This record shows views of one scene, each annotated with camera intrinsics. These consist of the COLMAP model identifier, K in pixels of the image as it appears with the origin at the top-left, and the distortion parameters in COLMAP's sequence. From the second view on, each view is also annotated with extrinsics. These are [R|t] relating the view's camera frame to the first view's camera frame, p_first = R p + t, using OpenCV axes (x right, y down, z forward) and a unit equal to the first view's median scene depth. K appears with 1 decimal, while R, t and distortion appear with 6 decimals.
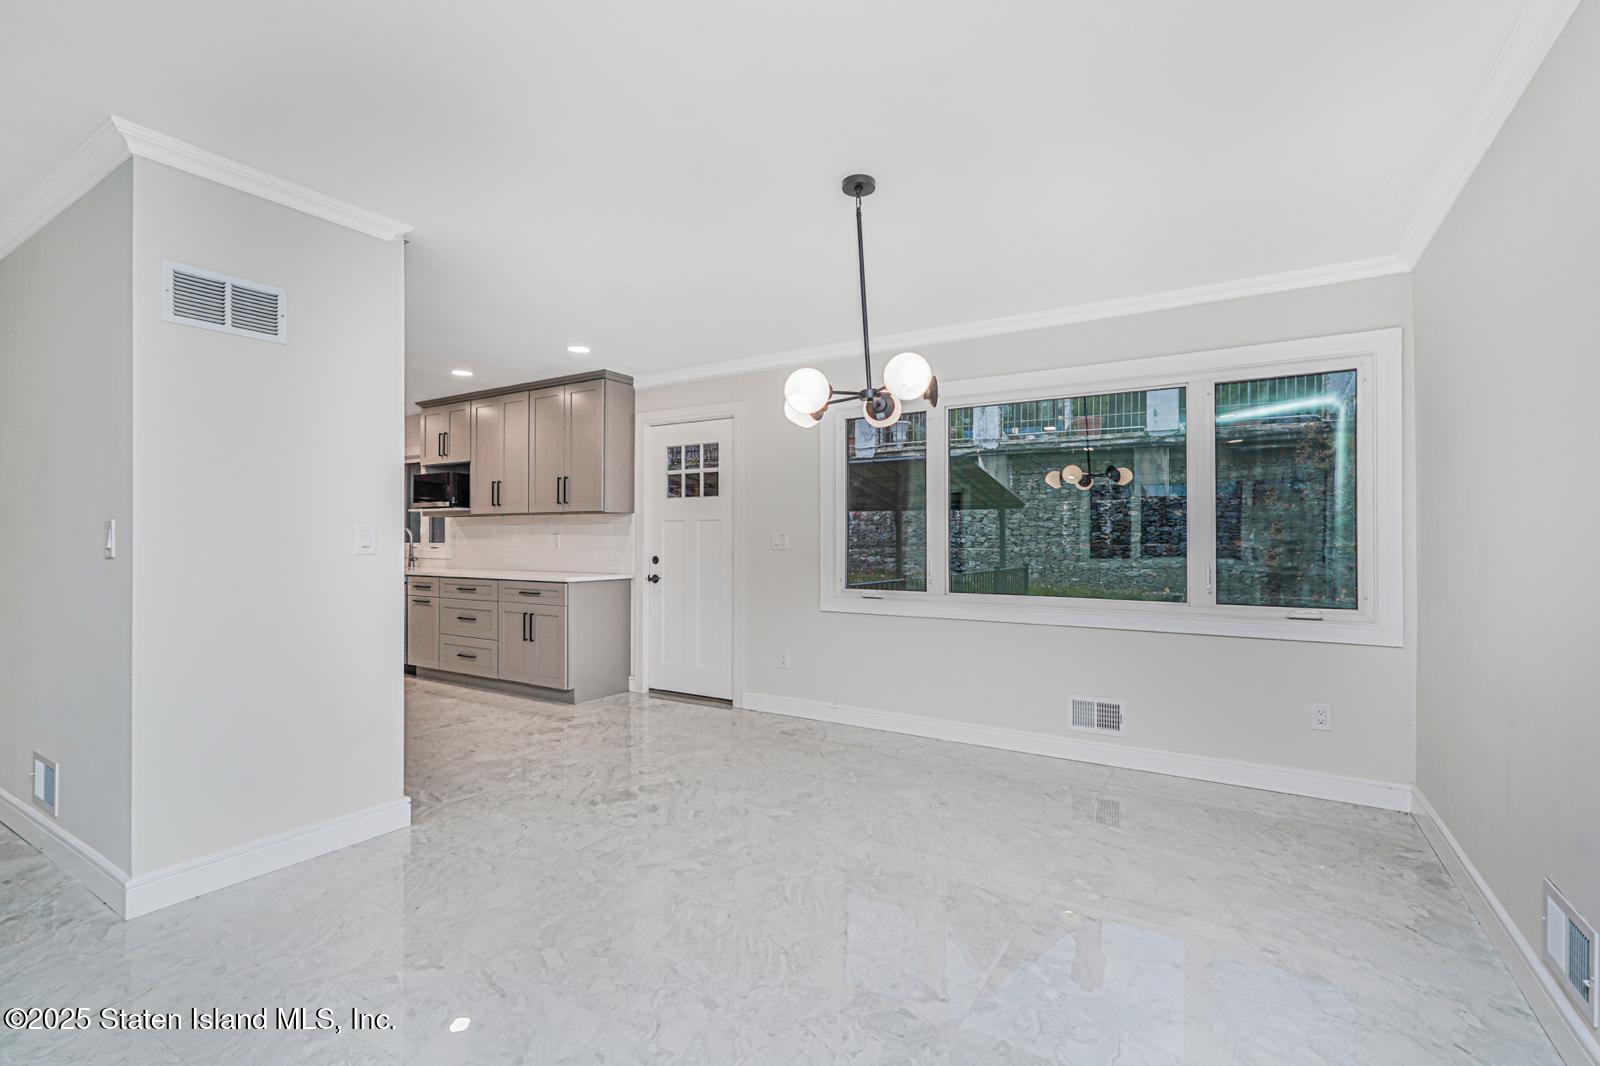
lens RADIAL K [[740.8, 0, 798.9], [0, 740.8, 535.1], [0, 0, 1]] dist [-0.004290, 0.003264]
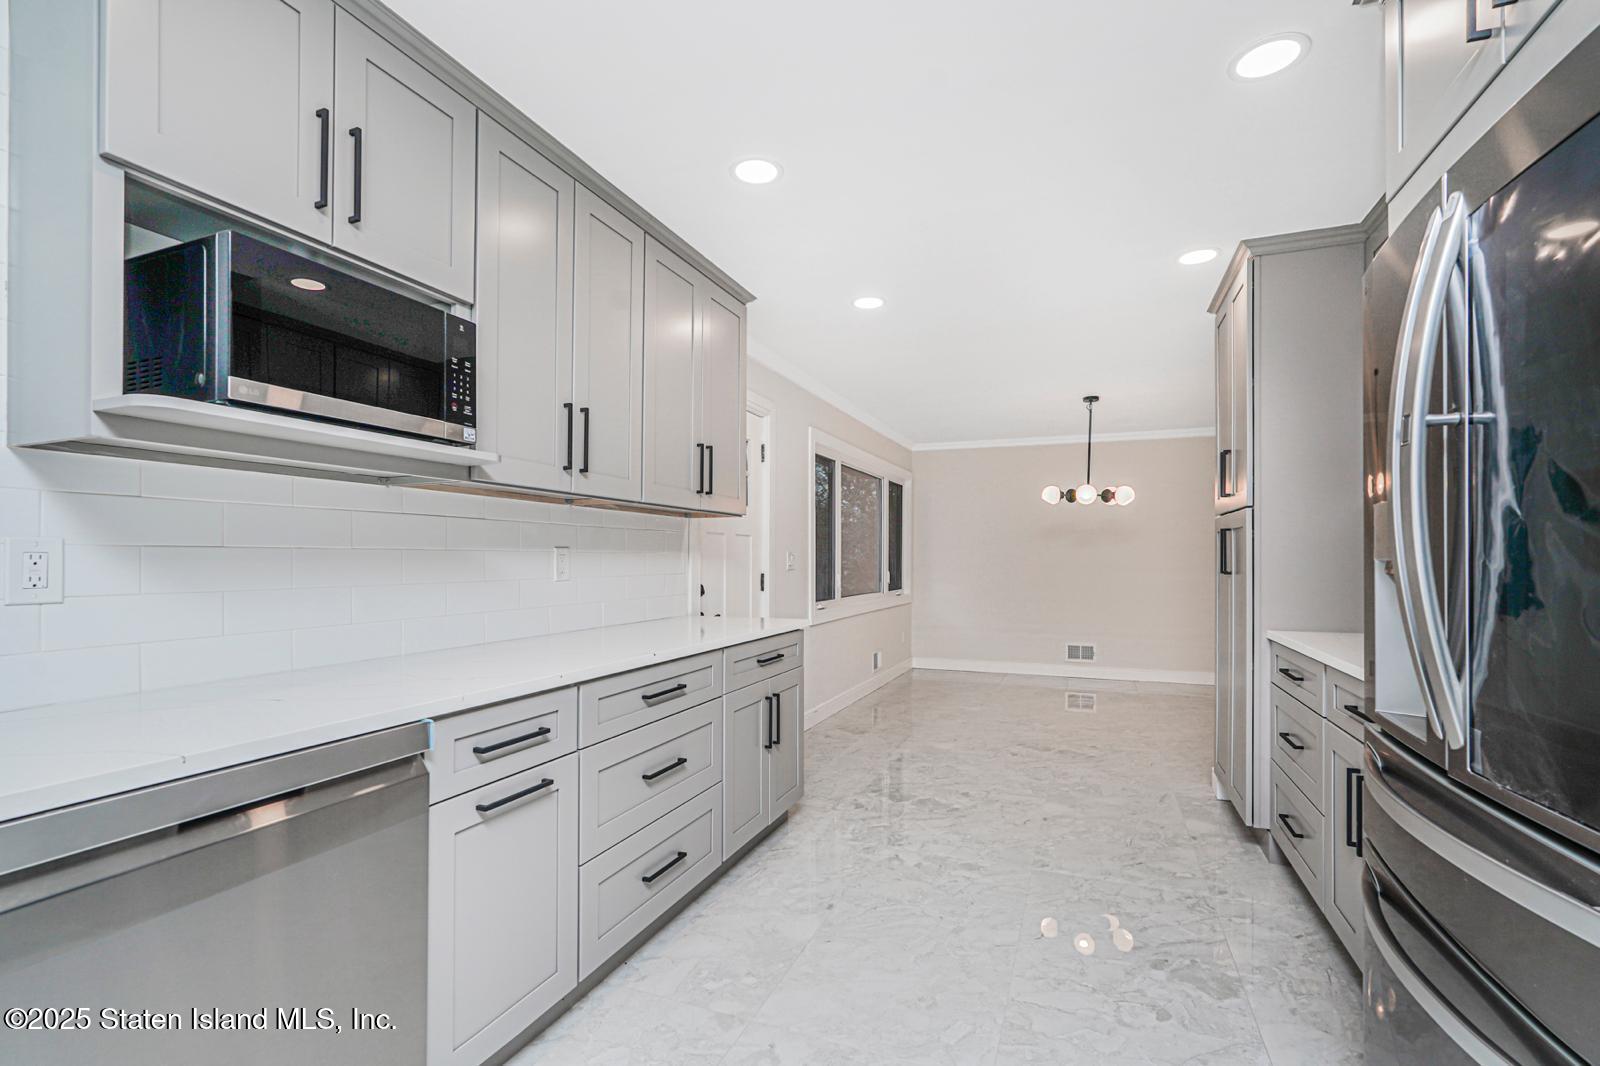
lens RADIAL K [[740.8, 0, 796.8], [0, 740.8, 548.9], [0, 0, 1]] dist [-0.004290, 0.003264]
pose [[-0.203780, 0.011993, 0.978943, -0.868464], [-0.006658, 0.999885, -0.013635, 0.004063], [-0.978994, -0.009297, -0.203677, 1.048737]]
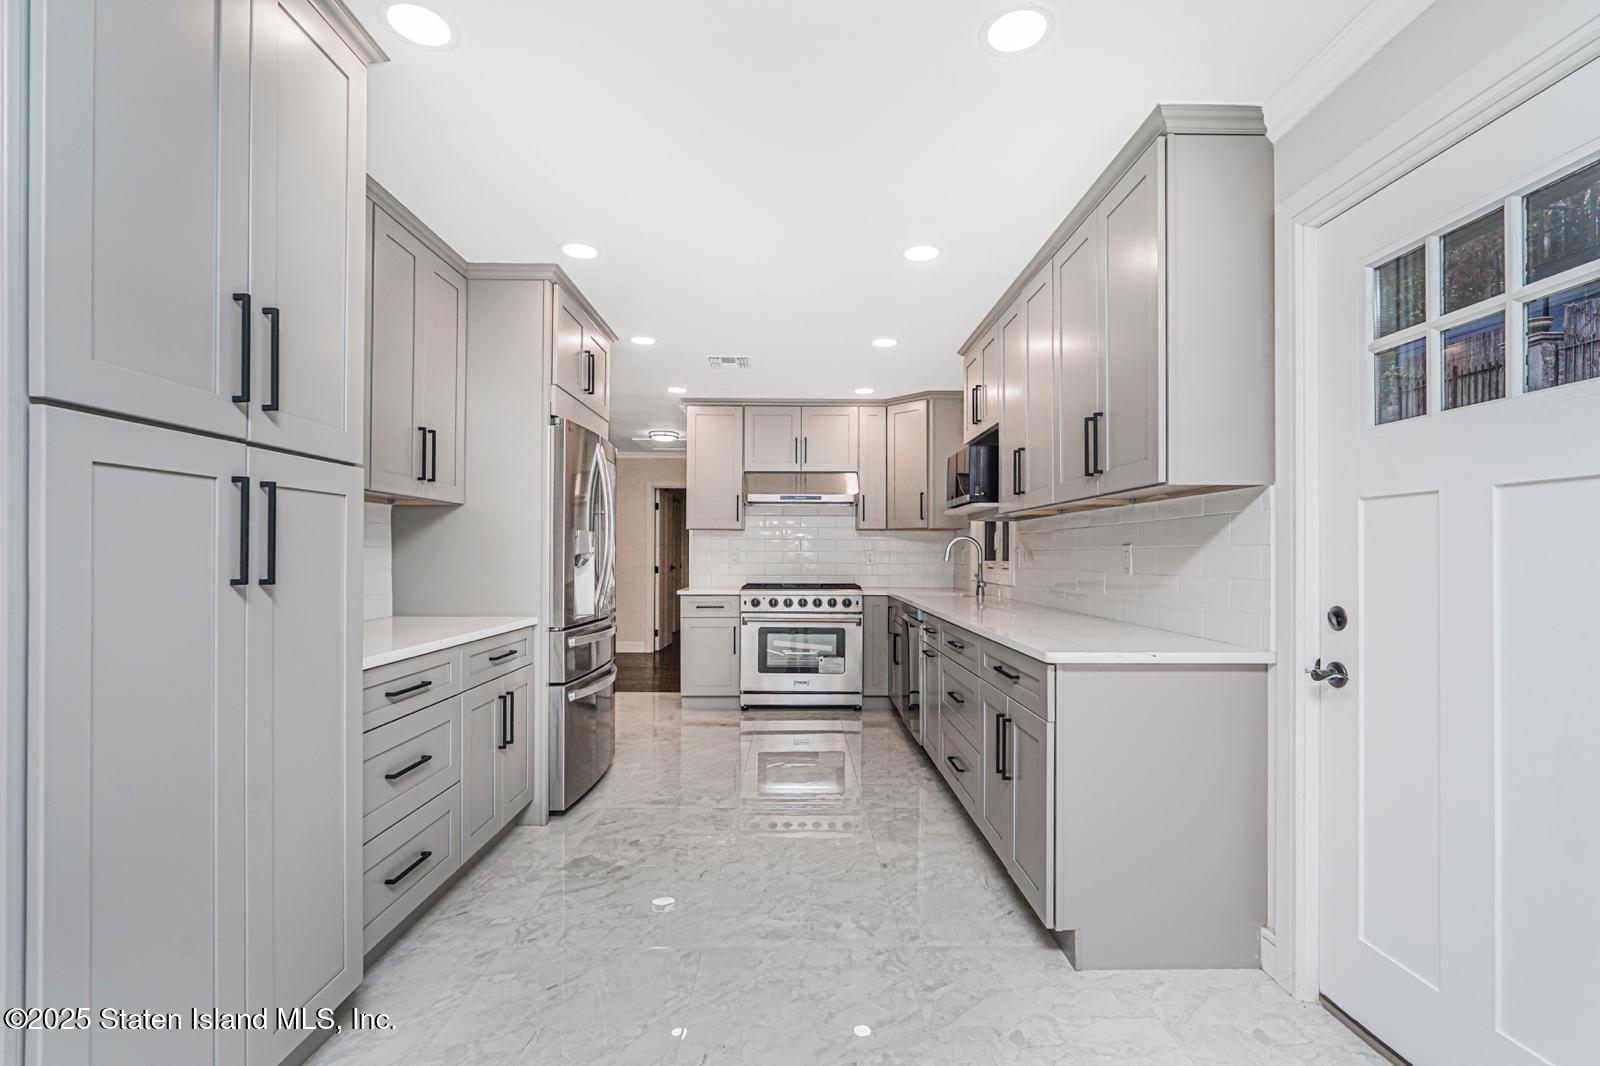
lens RADIAL K [[740.8, 0, 798.2], [0, 740.8, 547.6], [0, 0, 1]] dist [-0.004290, 0.003264]
pose [[0.555408, -0.009096, -0.831528, -0.051563], [0.001471, 0.999949, -0.009955, 0.004895], [0.831577, 0.004306, 0.555393, 0.612014]]
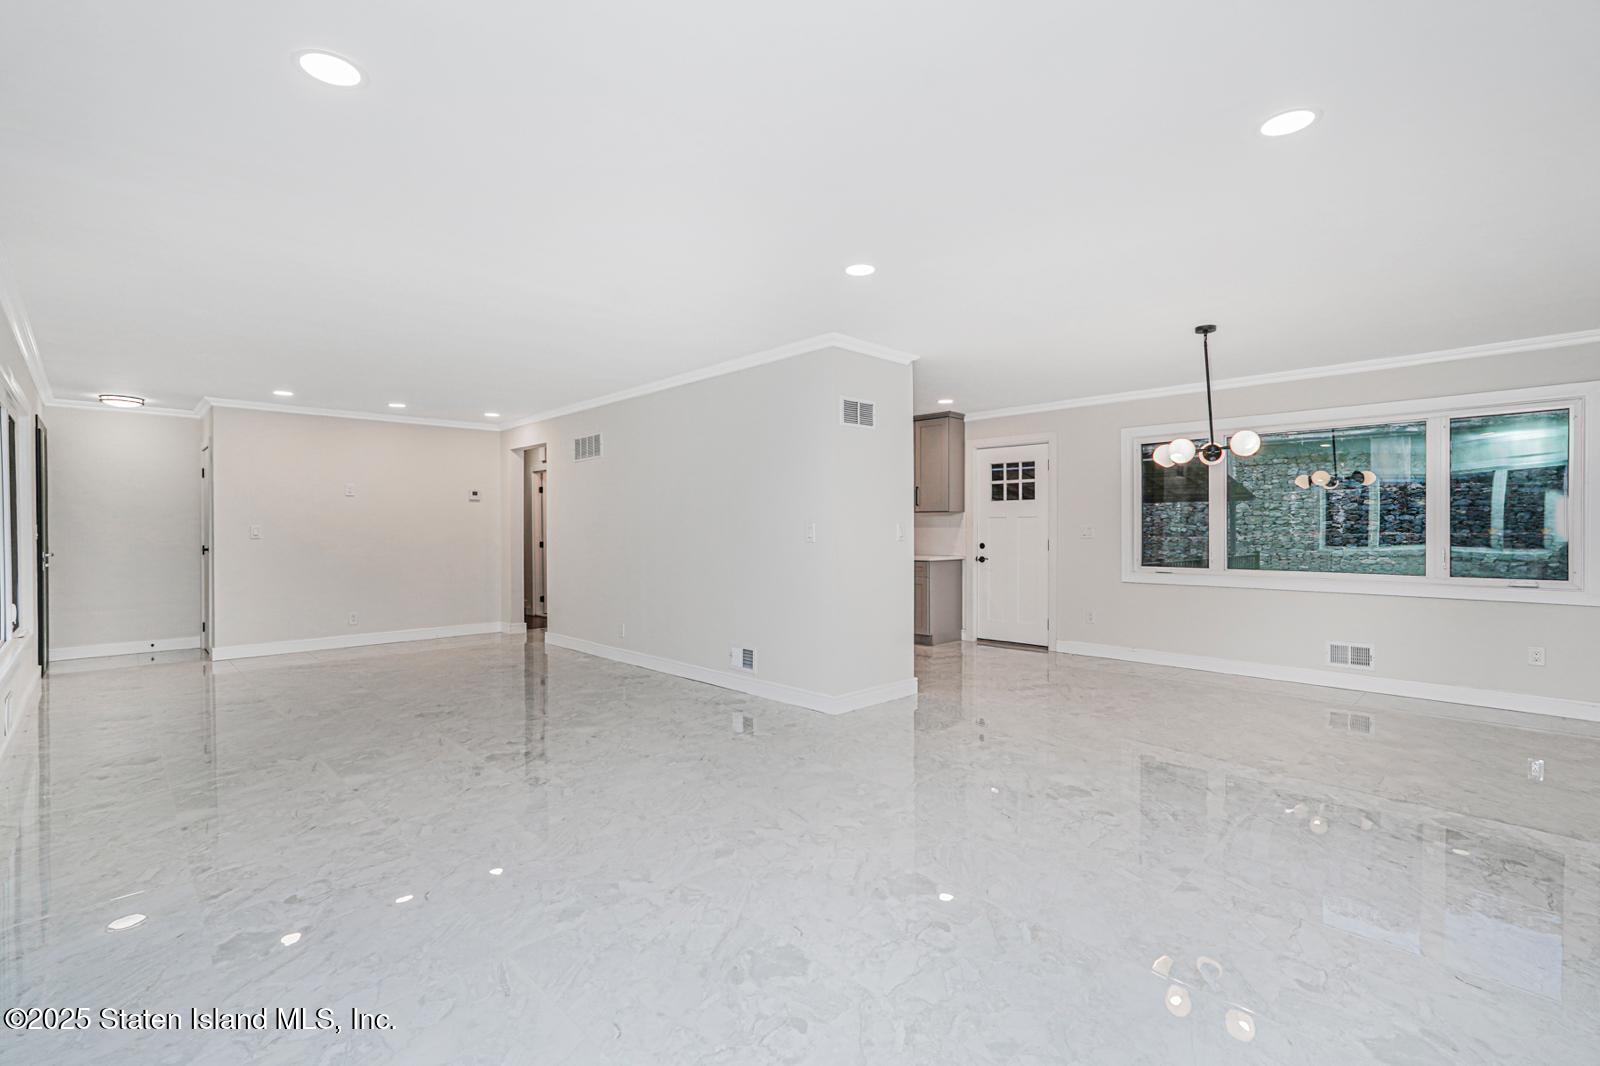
lens RADIAL K [[740.8, 0, 802.6], [0, 740.8, 536.1], [0, 0, 1]] dist [-0.004290, 0.003264]
pose [[0.975153, -0.002575, -0.221517, -0.213348], [0.006017, 0.999871, 0.014866, -0.007152], [0.221450, -0.015829, 0.975043, -0.423139]]
